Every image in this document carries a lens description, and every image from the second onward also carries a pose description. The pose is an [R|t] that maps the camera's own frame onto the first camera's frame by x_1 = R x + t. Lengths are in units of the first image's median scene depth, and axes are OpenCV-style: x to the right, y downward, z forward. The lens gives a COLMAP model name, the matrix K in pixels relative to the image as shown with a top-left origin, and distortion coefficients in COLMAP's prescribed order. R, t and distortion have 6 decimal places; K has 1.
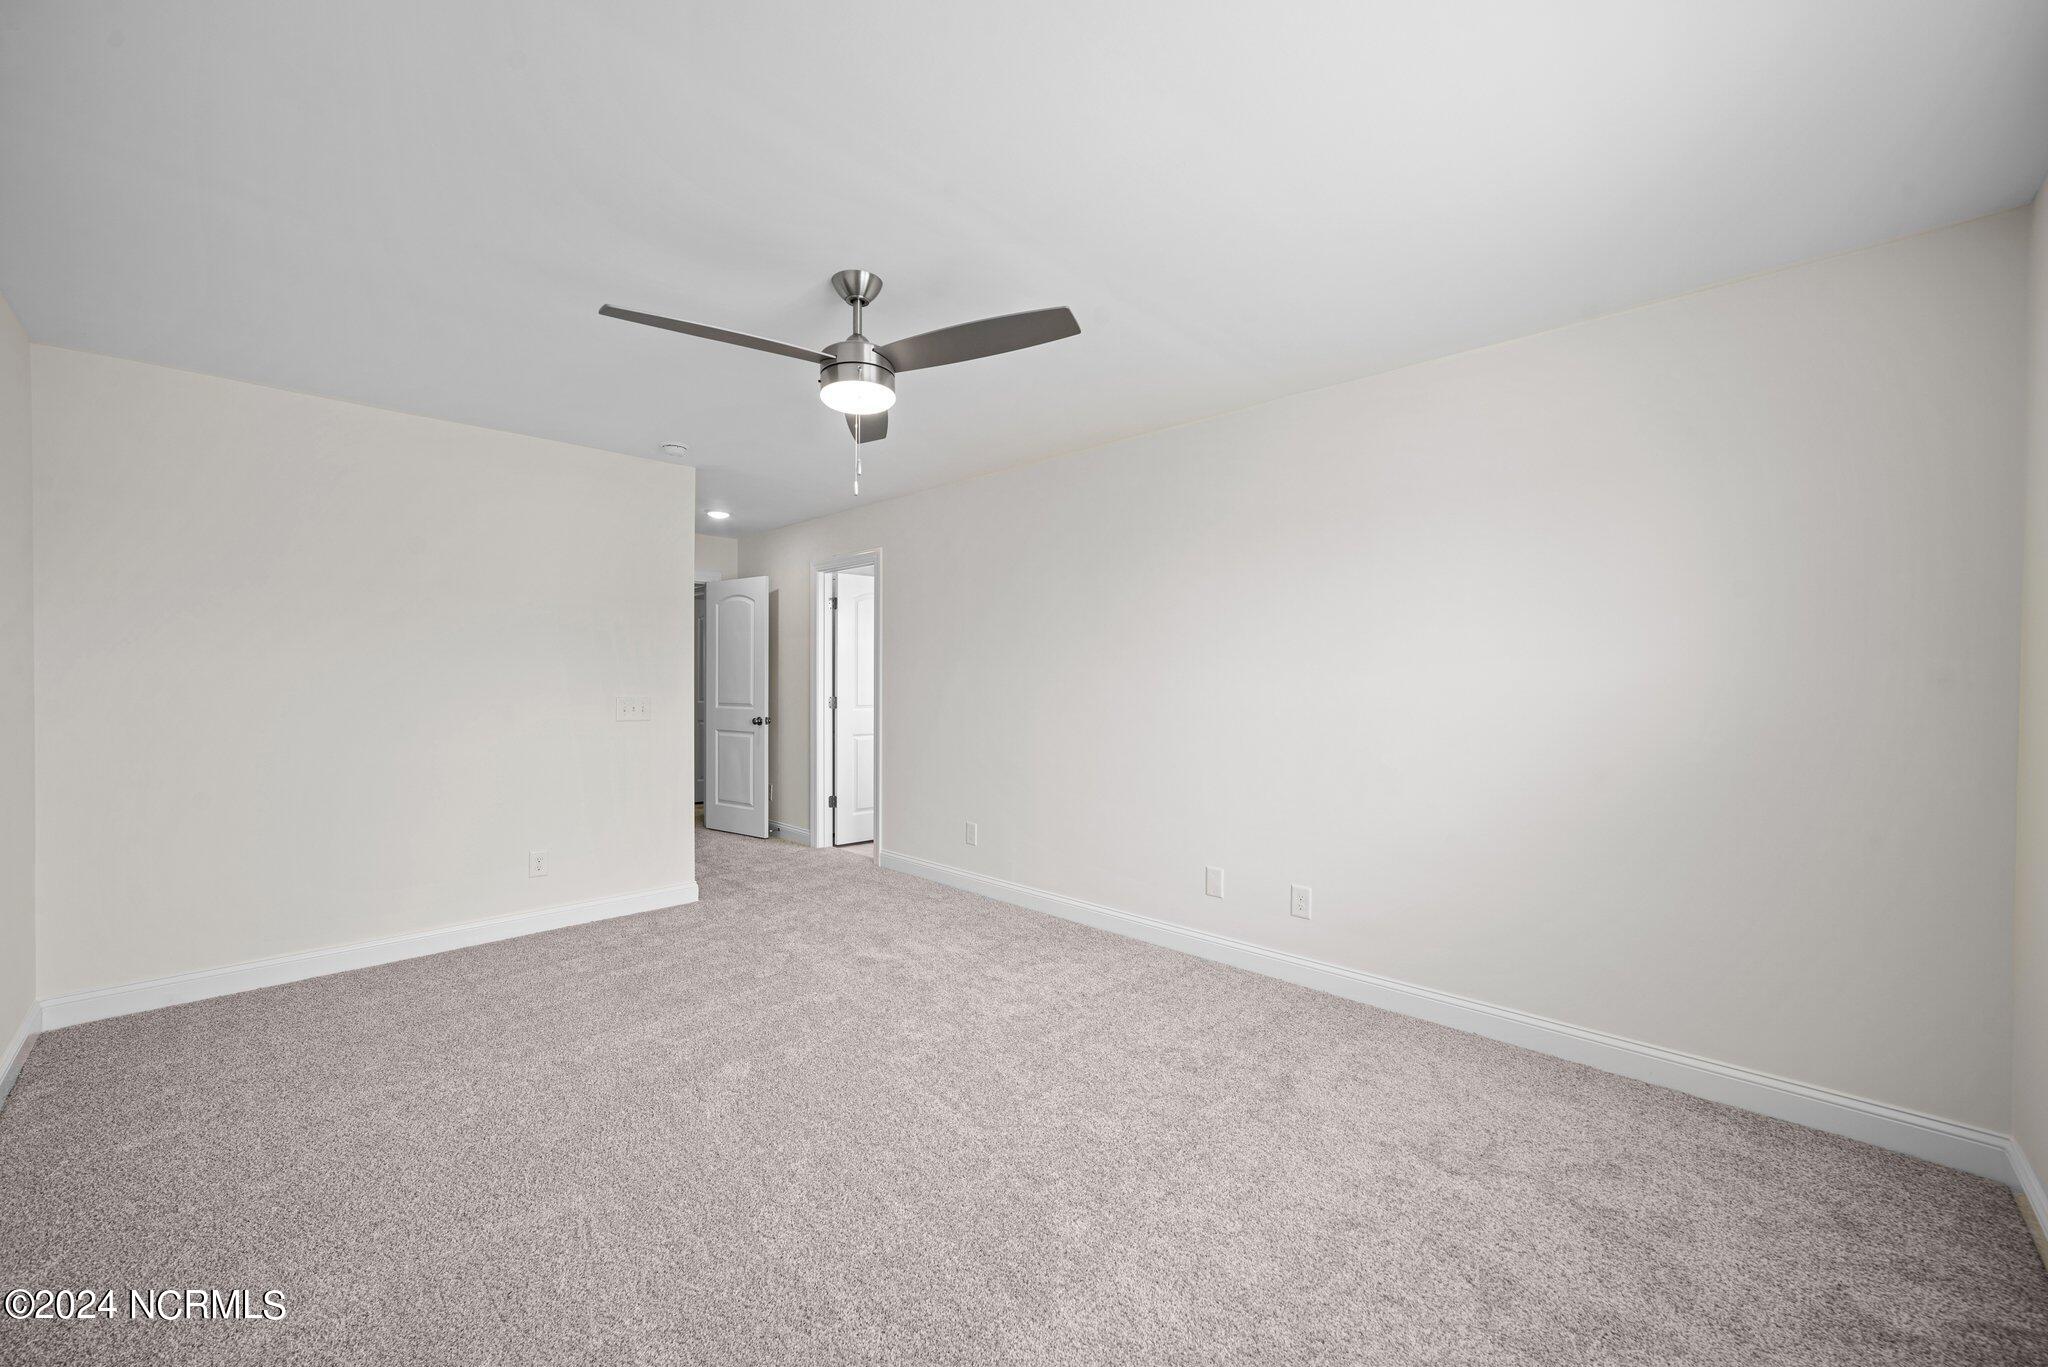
lens RADIAL K [[843.1, 0, 1030.9], [0, 843.1, 683.2], [0, 0, 1]] dist [0.000684, 0.000480]
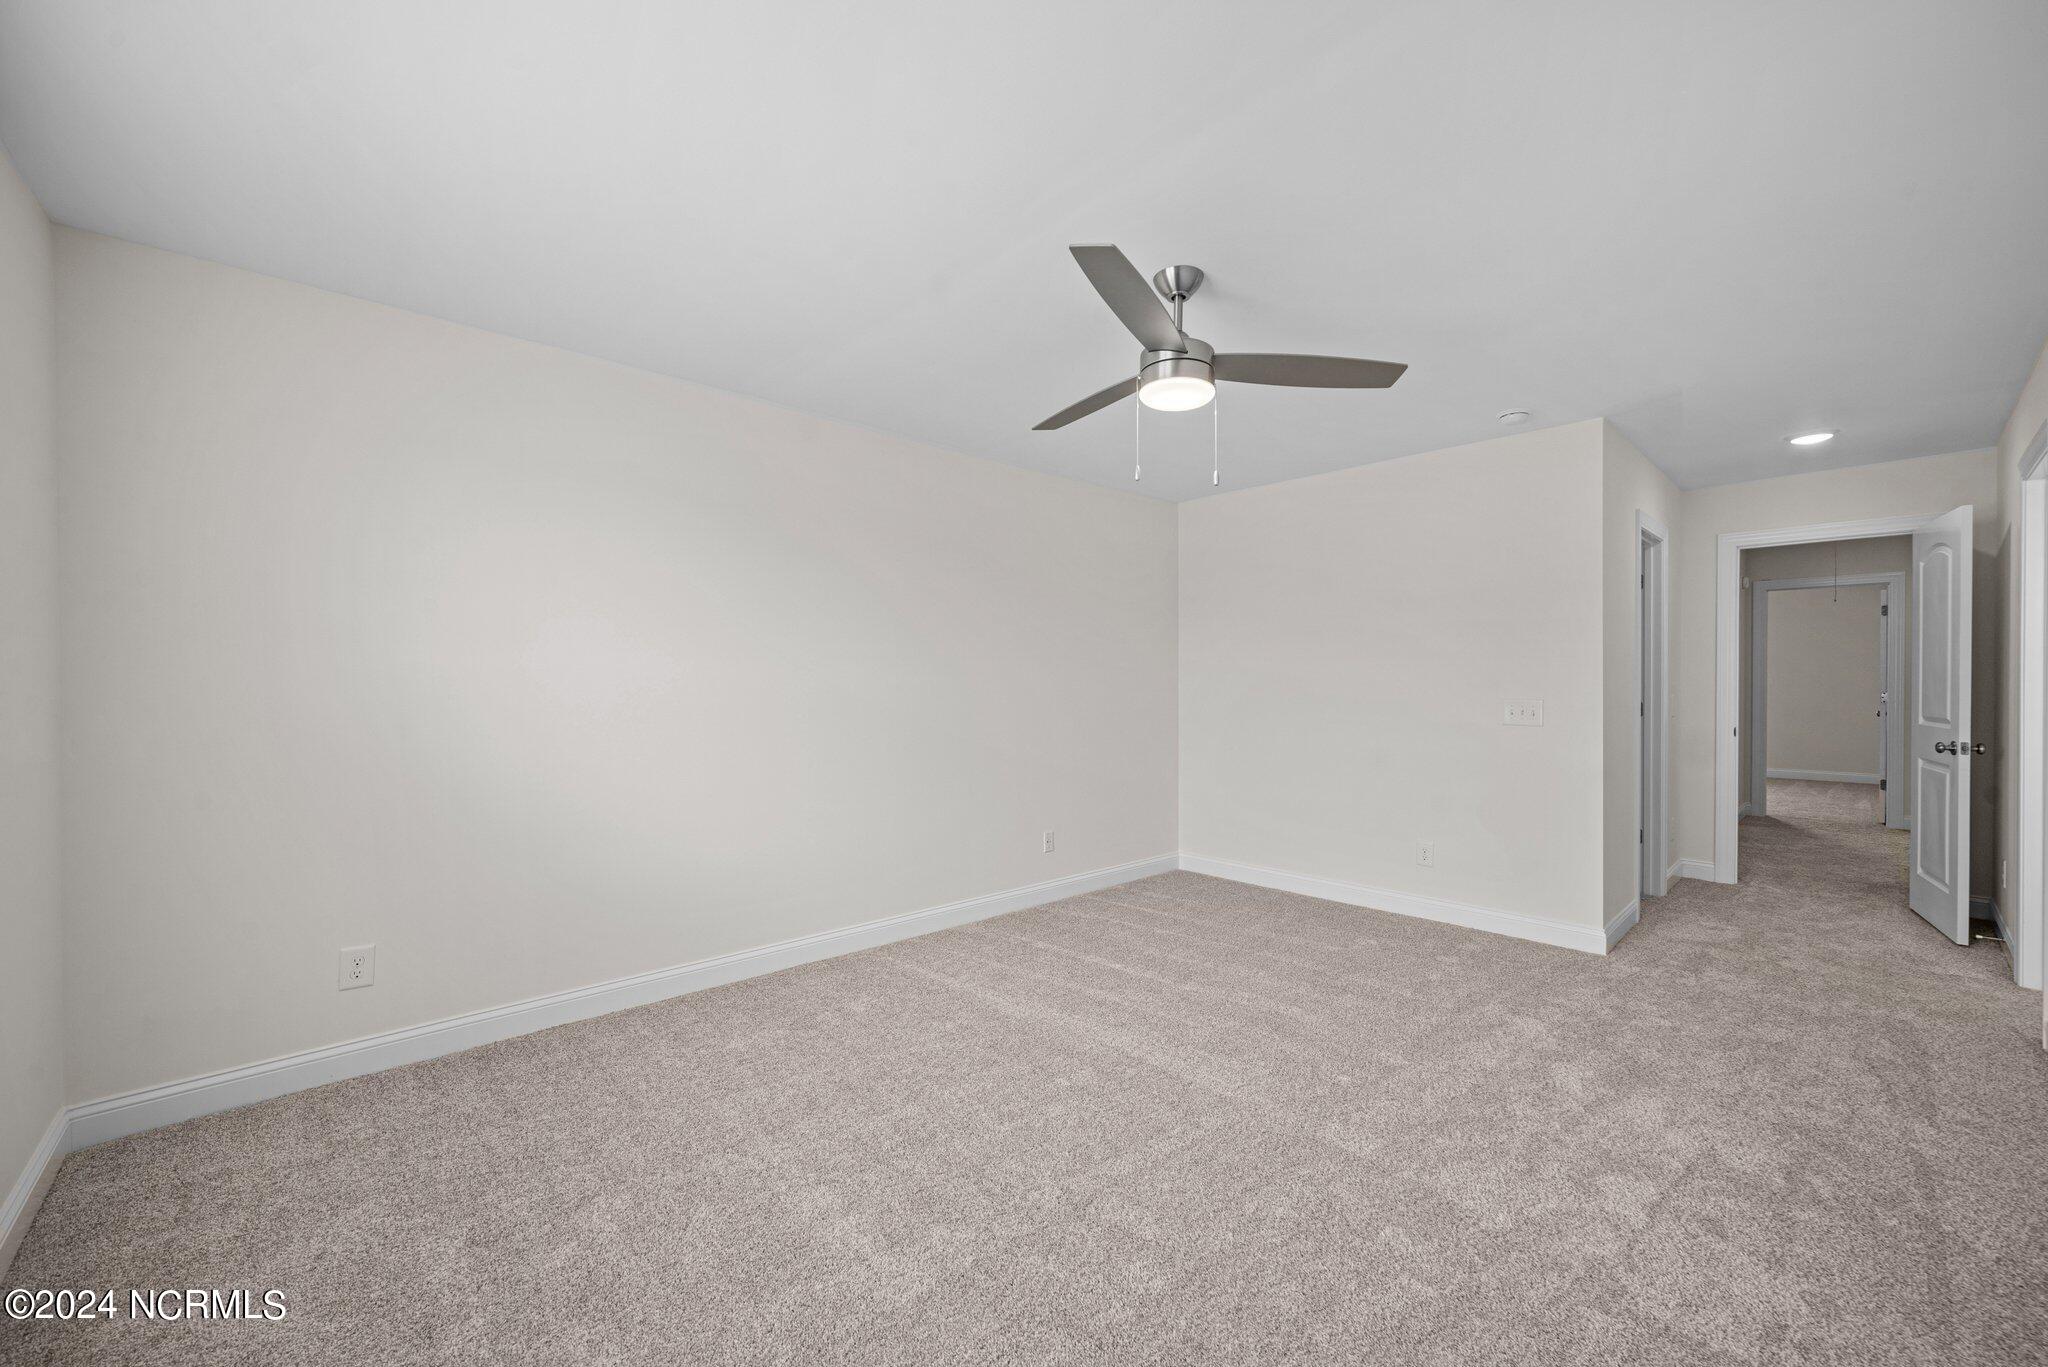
lens RADIAL K [[843.1, 0, 1030.9], [0, 843.1, 683.2], [0, 0, 1]] dist [0.000684, 0.000480]
pose [[-0.076615, 0.002492, -0.997058, 0.452162], [-0.003464, 0.999990, 0.002766, -0.001329], [0.997055, 0.003666, -0.076606, 0.513835]]
